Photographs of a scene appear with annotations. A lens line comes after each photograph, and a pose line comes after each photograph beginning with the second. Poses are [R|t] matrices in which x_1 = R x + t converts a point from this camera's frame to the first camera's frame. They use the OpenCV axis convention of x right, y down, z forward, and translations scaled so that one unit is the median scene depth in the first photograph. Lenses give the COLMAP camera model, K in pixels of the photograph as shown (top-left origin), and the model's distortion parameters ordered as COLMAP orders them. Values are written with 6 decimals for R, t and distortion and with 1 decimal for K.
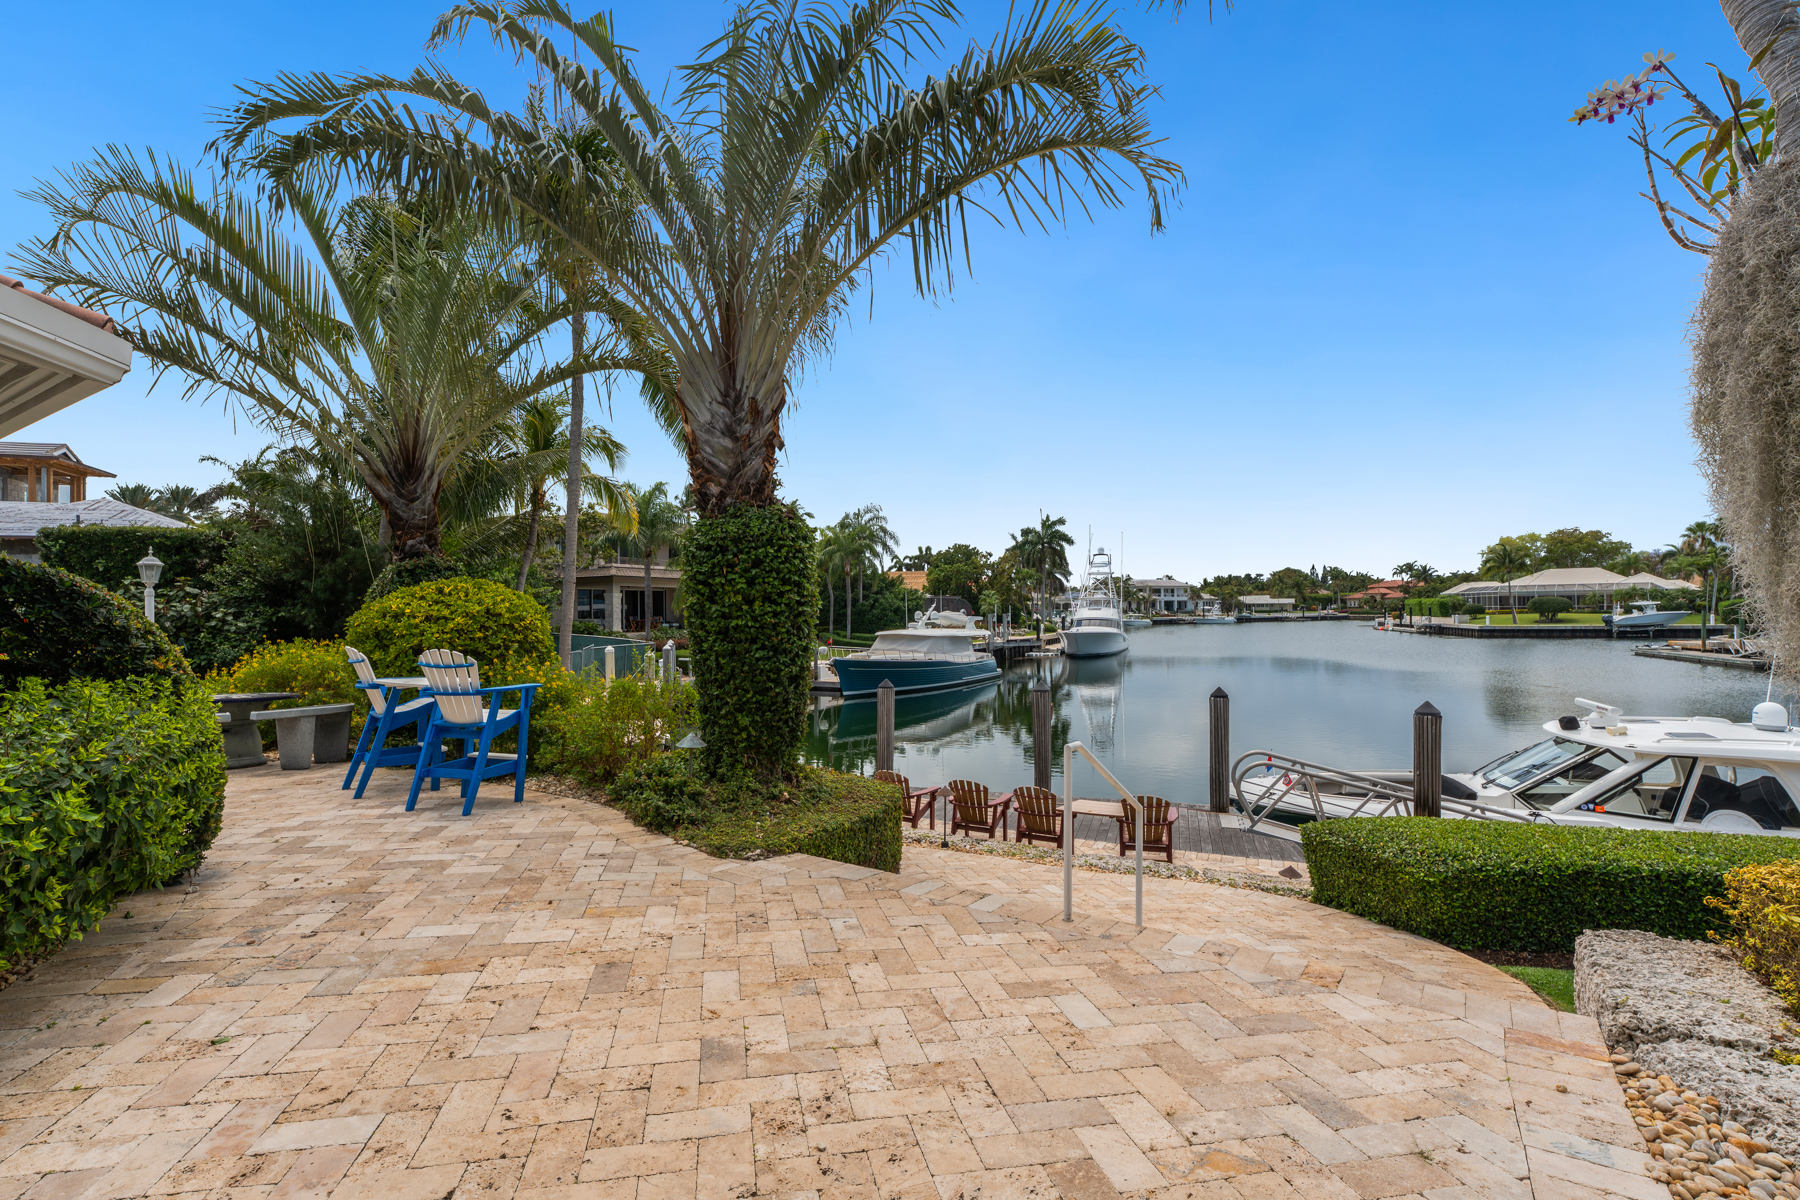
lens RADIAL K [[843.3, 0, 900.0], [0, 843.3, 600.0], [0, 0, 1]] dist [-0.000394, -0.000025]
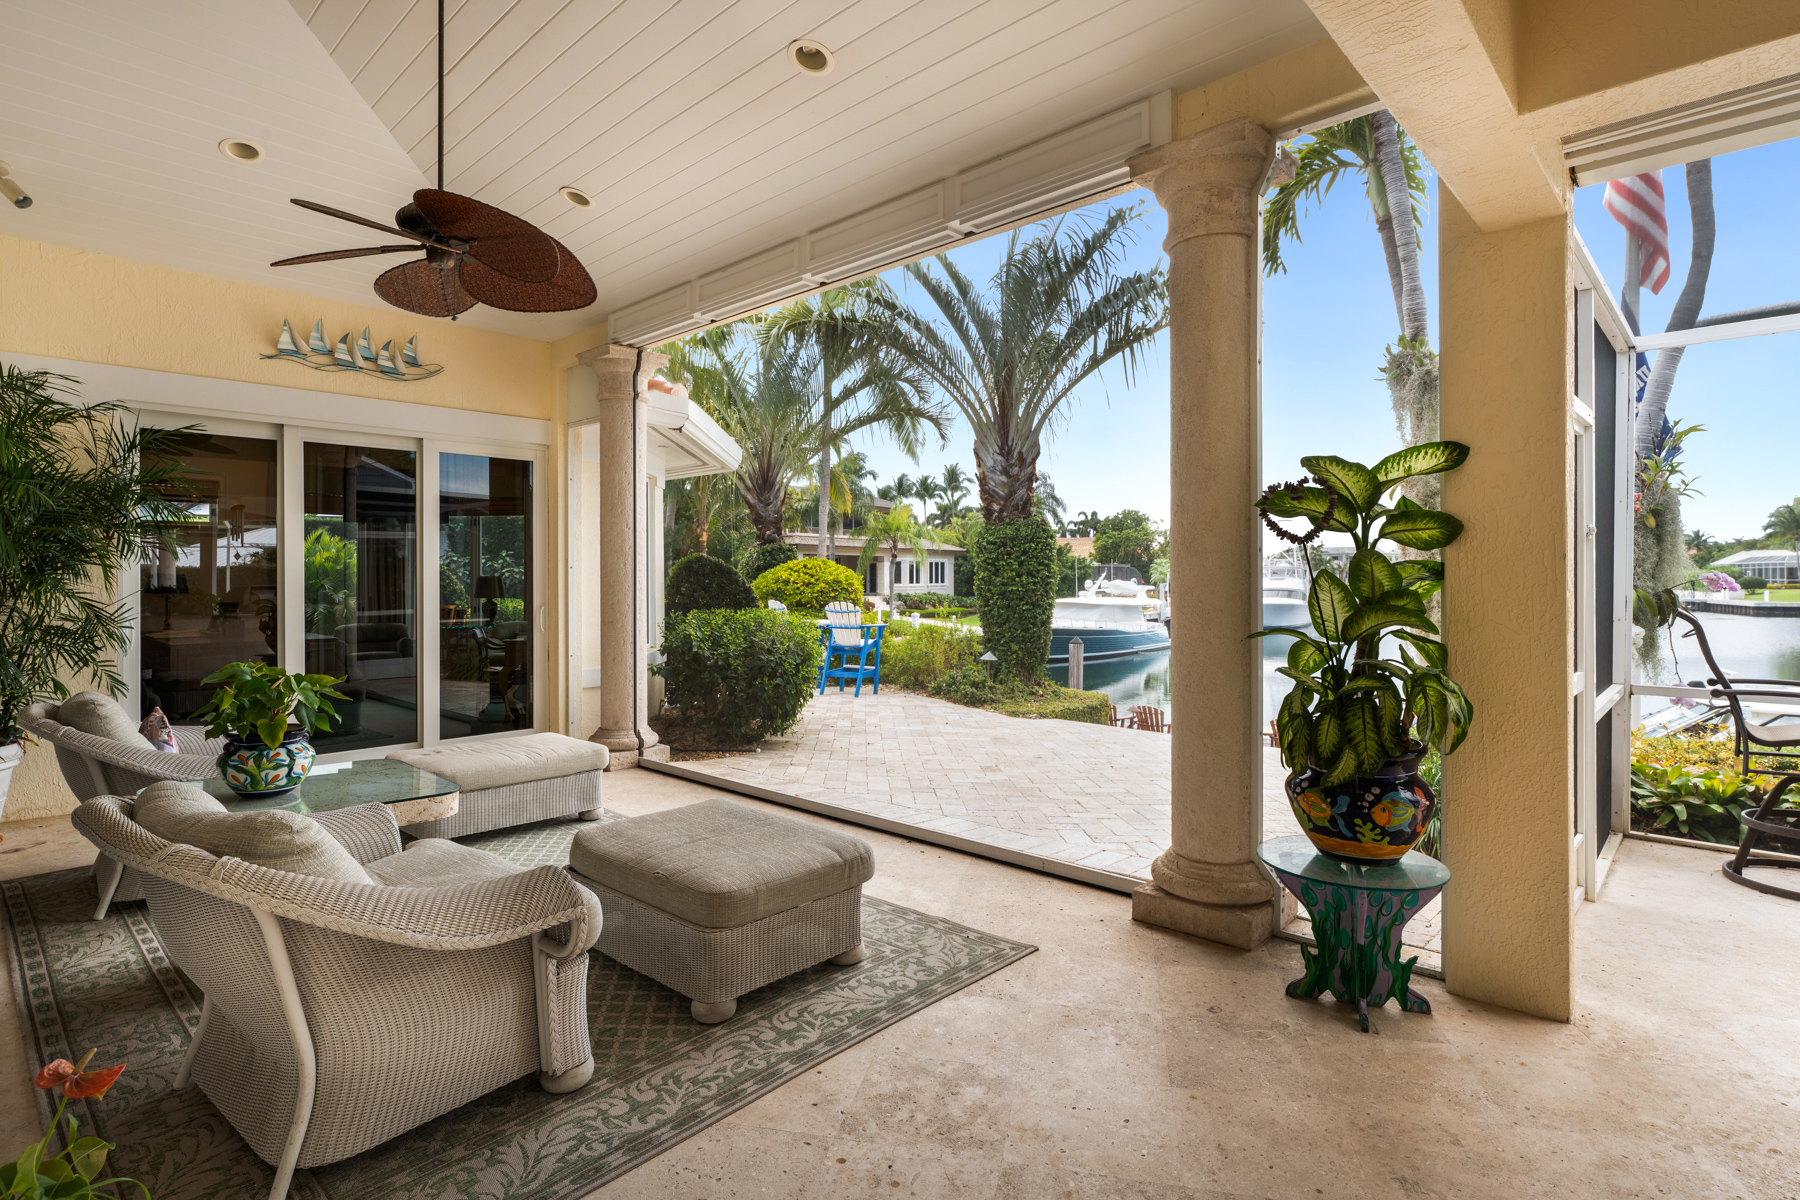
lens RADIAL K [[901.5, 0, 902.6], [0, 901.5, 576.2], [0, 0, 1]] dist [0.000244, -0.000183]
pose [[0.985187, 0.008147, -0.171288, -0.018412], [-0.006278, 0.999915, 0.011454, -0.002930], [0.171367, -0.010209, 0.985154, -0.145332]]
